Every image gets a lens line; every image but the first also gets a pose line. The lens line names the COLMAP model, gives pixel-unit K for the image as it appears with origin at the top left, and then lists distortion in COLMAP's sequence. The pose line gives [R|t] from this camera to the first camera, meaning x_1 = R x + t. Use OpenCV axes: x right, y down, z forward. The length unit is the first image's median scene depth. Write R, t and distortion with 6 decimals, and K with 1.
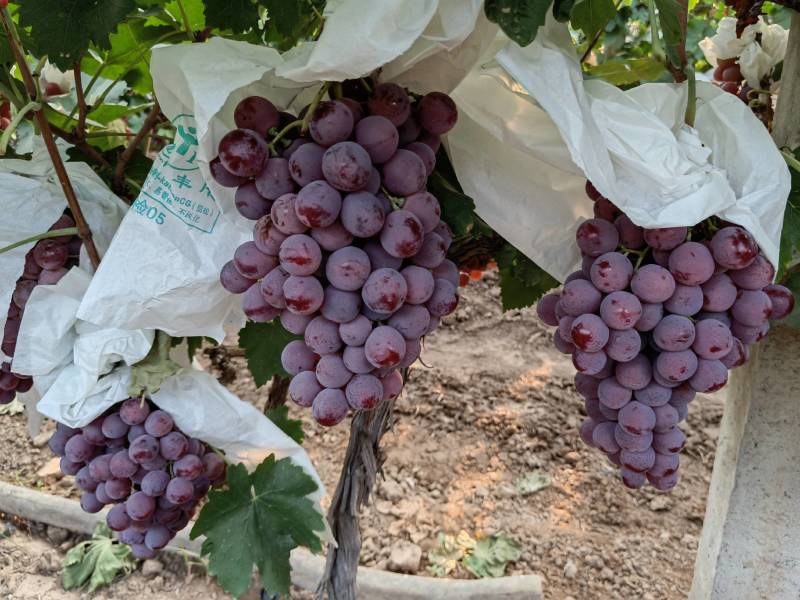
lens RADIAL K [[632.7, 0, 404.4], [0, 632.7, 298.9], [0, 0, 1]] dist [0.024965, -0.053947]
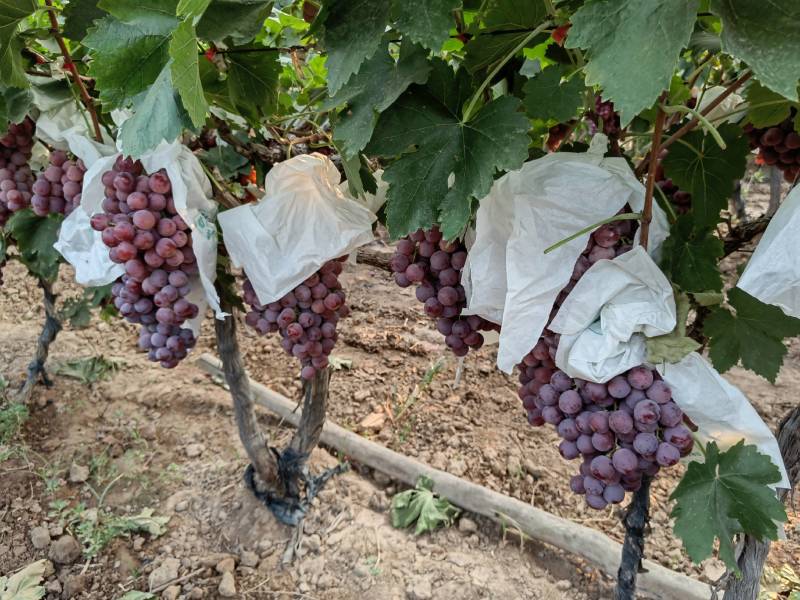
lens RADIAL K [[632.7, 0, 402.0], [0, 632.7, 302.3], [0, 0, 1]] dist [0.024965, -0.053947]
pose [[0.933811, 0.115829, -0.338498, -0.176707], [-0.115229, 0.993097, 0.021943, 0.025690], [0.338703, 0.018514, 0.940711, -0.085301]]
